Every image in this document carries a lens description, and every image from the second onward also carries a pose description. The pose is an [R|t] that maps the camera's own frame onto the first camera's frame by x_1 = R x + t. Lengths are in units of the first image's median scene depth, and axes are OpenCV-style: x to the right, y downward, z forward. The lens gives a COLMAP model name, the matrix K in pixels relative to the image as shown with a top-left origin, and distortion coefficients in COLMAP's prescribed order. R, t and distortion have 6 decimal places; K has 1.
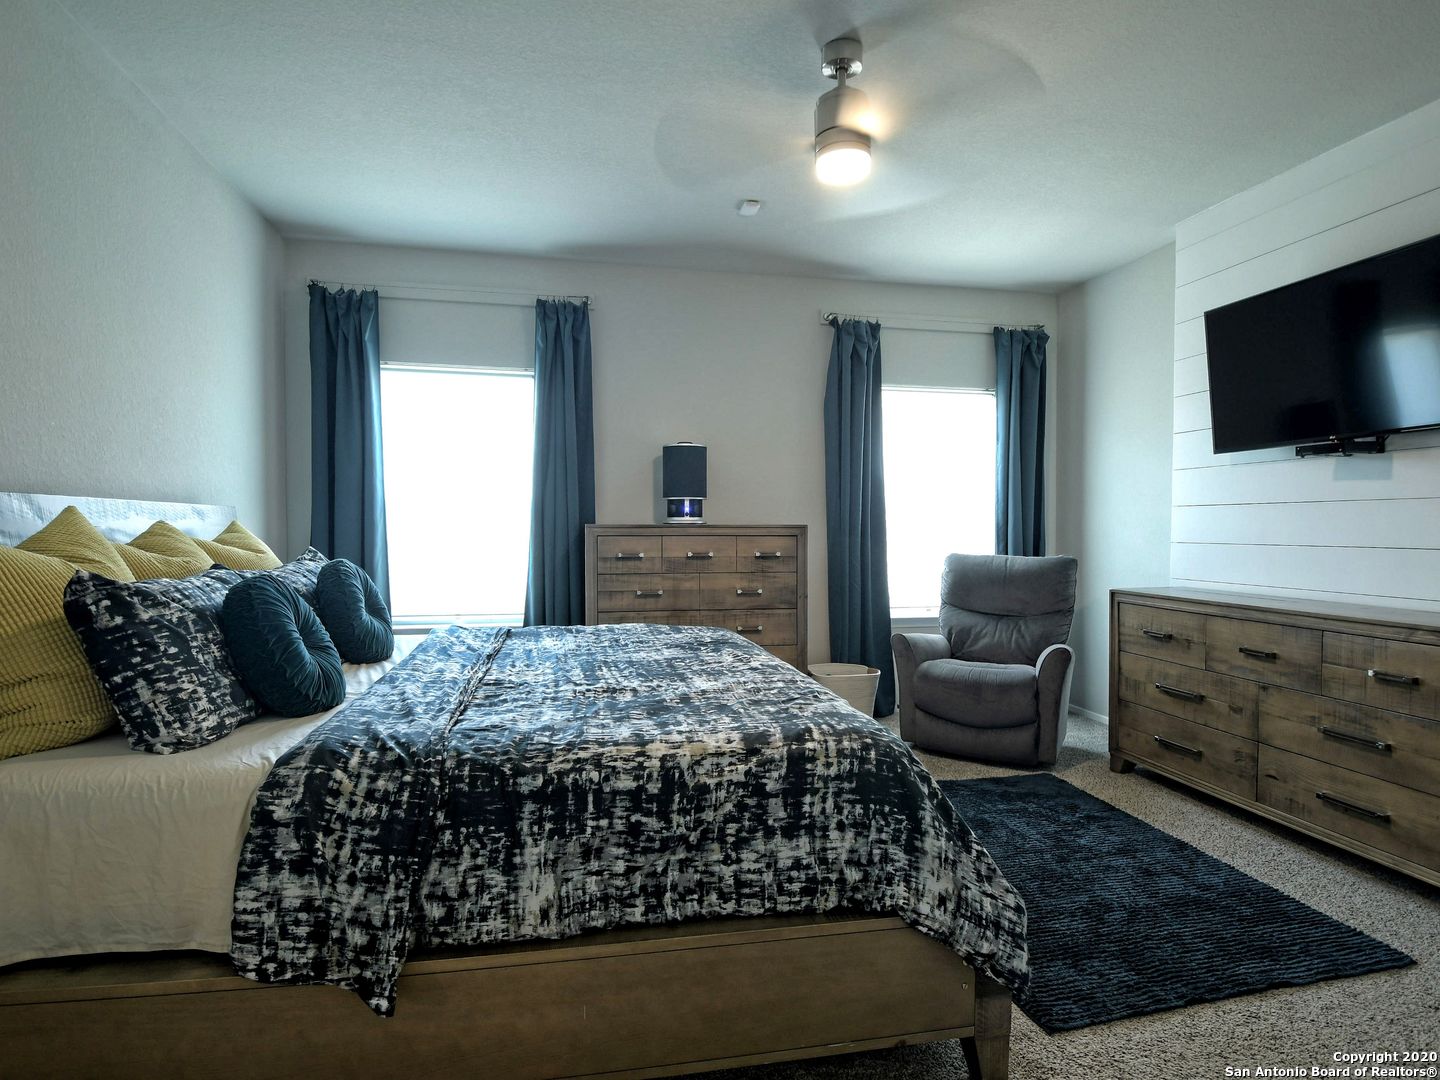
lens RADIAL K [[762.1, 0, 713.1], [0, 762.1, 539.1], [0, 0, 1]] dist [0.005645, -0.023753]
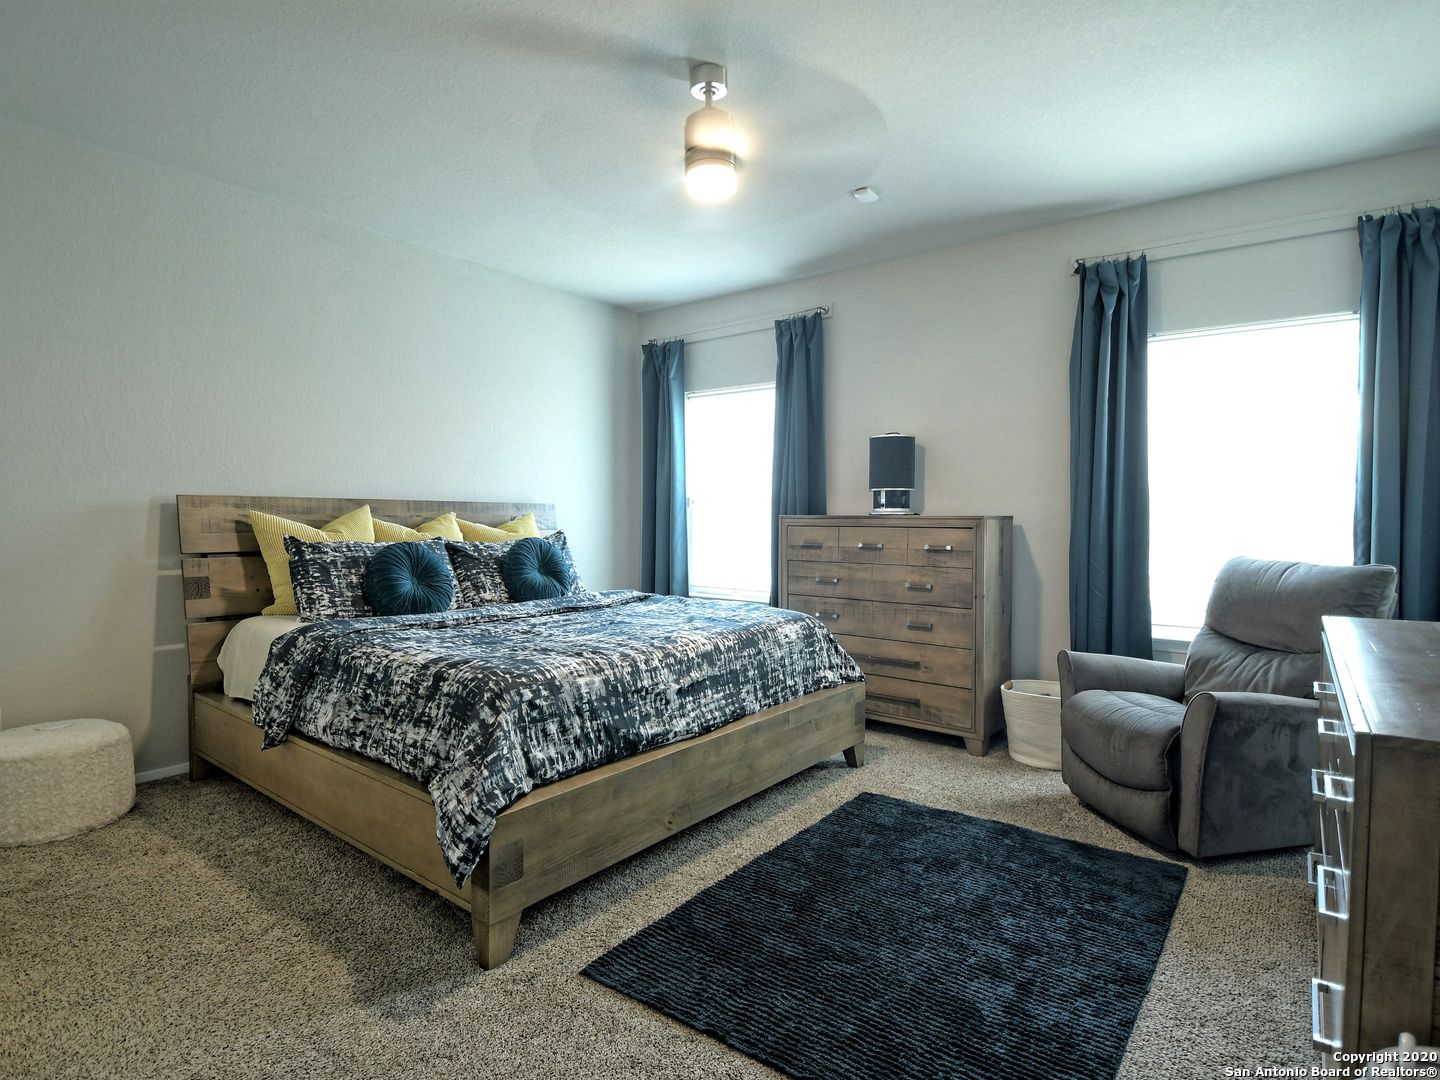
lens RADIAL K [[762.1, 0, 707.7], [0, 762.1, 538.2], [0, 0, 1]] dist [0.005645, -0.023753]
pose [[0.648926, 0.021774, -0.760540, 1.597152], [-0.016972, 0.999756, 0.014141, -0.000195], [0.760662, 0.003732, 0.649137, 0.479853]]
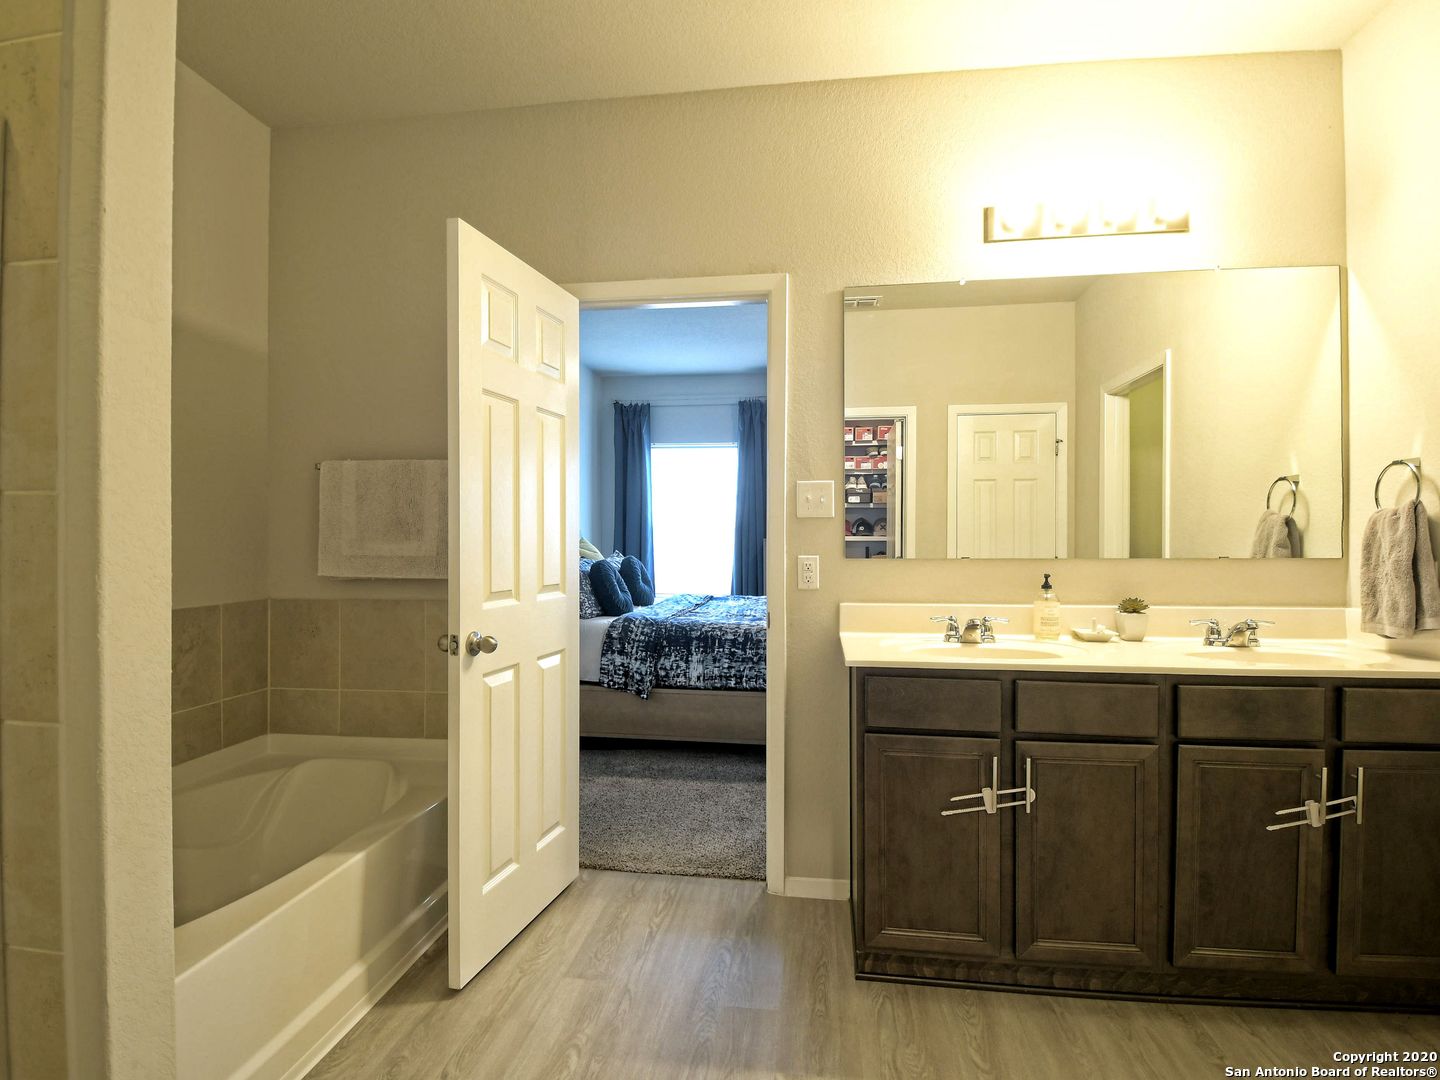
lens RADIAL K [[762.1, 0, 716.9], [0, 762.1, 533.4], [0, 0, 1]] dist [0.005645, -0.023753]
pose [[0.945031, -0.003499, -0.326962, 0.706506], [-0.004027, 0.999742, -0.022338, 0.019587], [0.326956, 0.022427, 0.944774, -1.522392]]
